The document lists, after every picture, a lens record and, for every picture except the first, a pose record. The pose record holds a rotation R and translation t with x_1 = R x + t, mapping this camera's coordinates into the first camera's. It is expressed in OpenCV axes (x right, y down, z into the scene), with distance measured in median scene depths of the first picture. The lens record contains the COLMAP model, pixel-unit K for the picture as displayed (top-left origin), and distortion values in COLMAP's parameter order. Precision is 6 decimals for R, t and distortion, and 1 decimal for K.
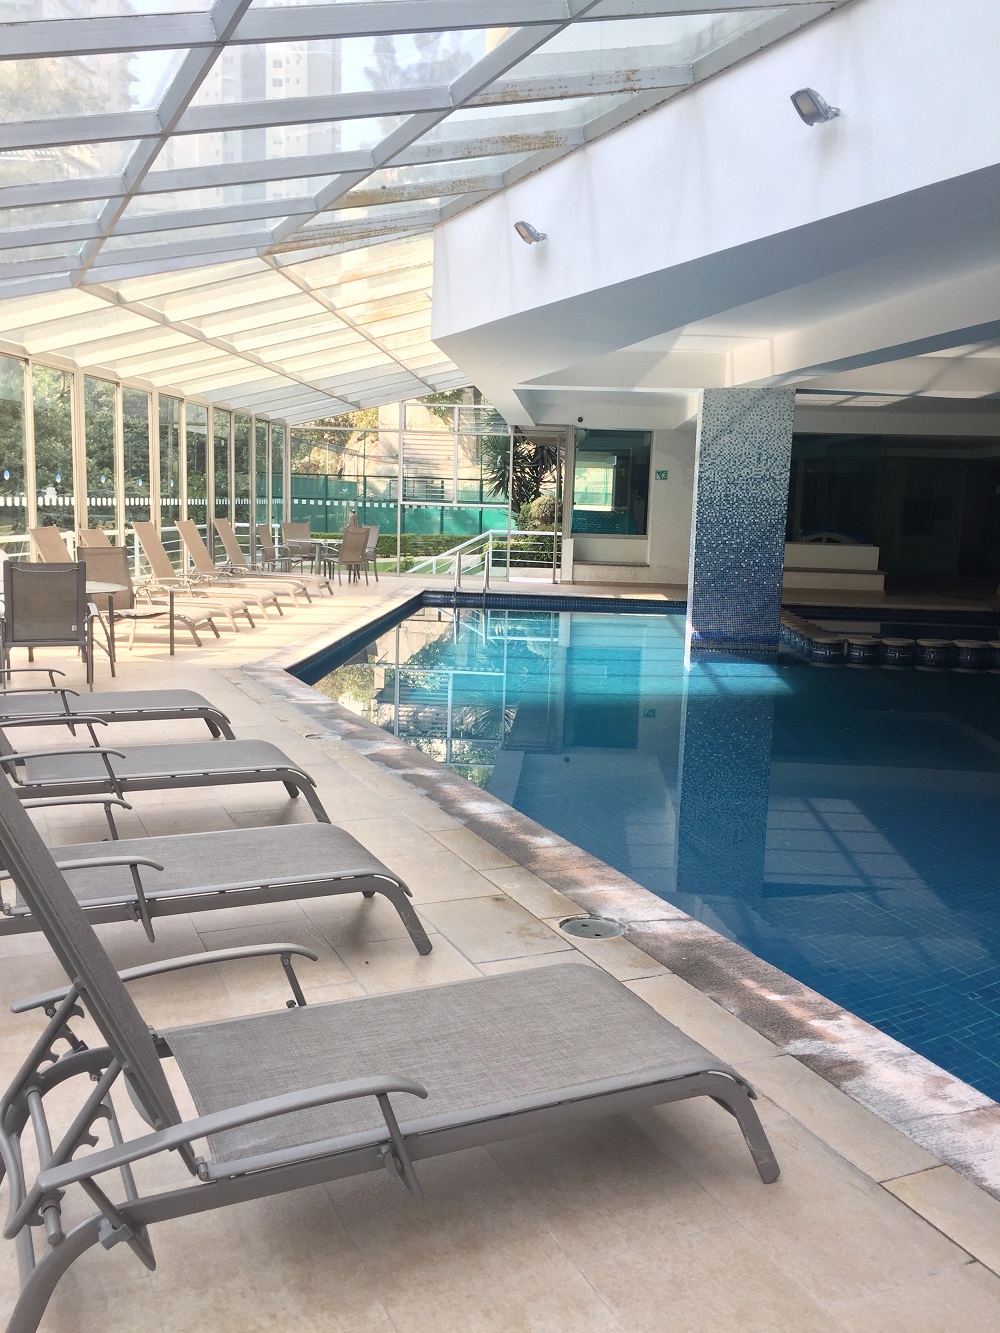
lens RADIAL K [[1151.0, 0, 500.0], [0, 1151.0, 666.5], [0, 0, 1]] dist [0.086352, -0.102813]
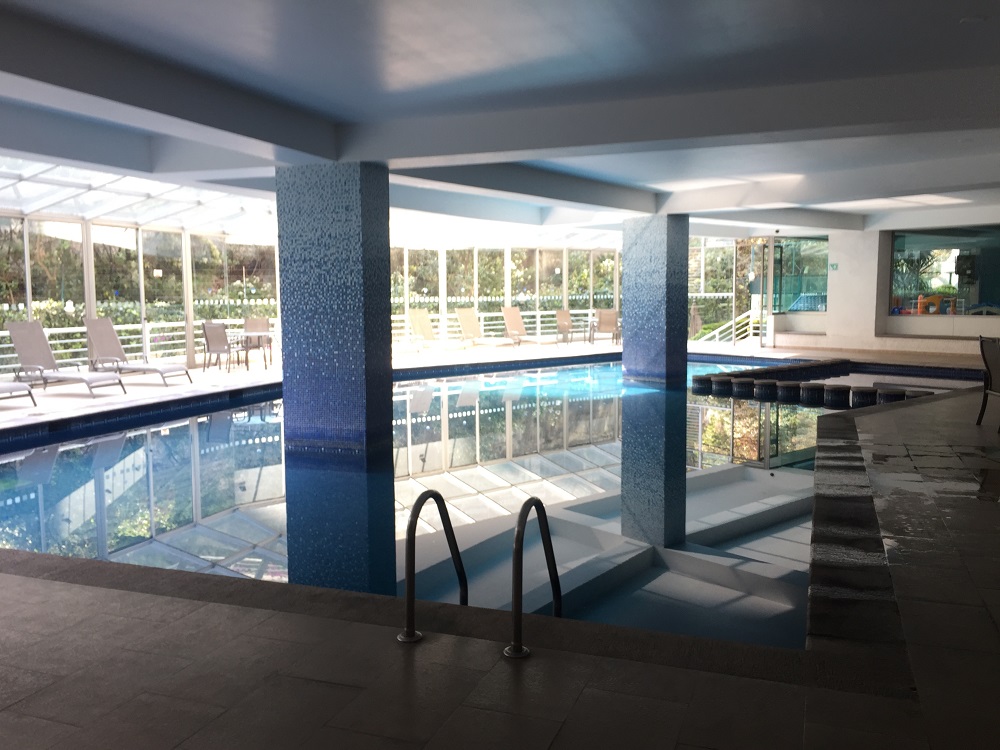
lens RADIAL K [[863.5, 0, 500.0], [0, 863.5, 375.0], [0, 0, 1]] dist [0.086352, -0.102813]
pose [[0.702944, 0.031926, -0.710528, 0.590703], [-0.073608, 0.996893, -0.028029, 0.015776], [0.707426, 0.072003, 0.703110, 0.025790]]
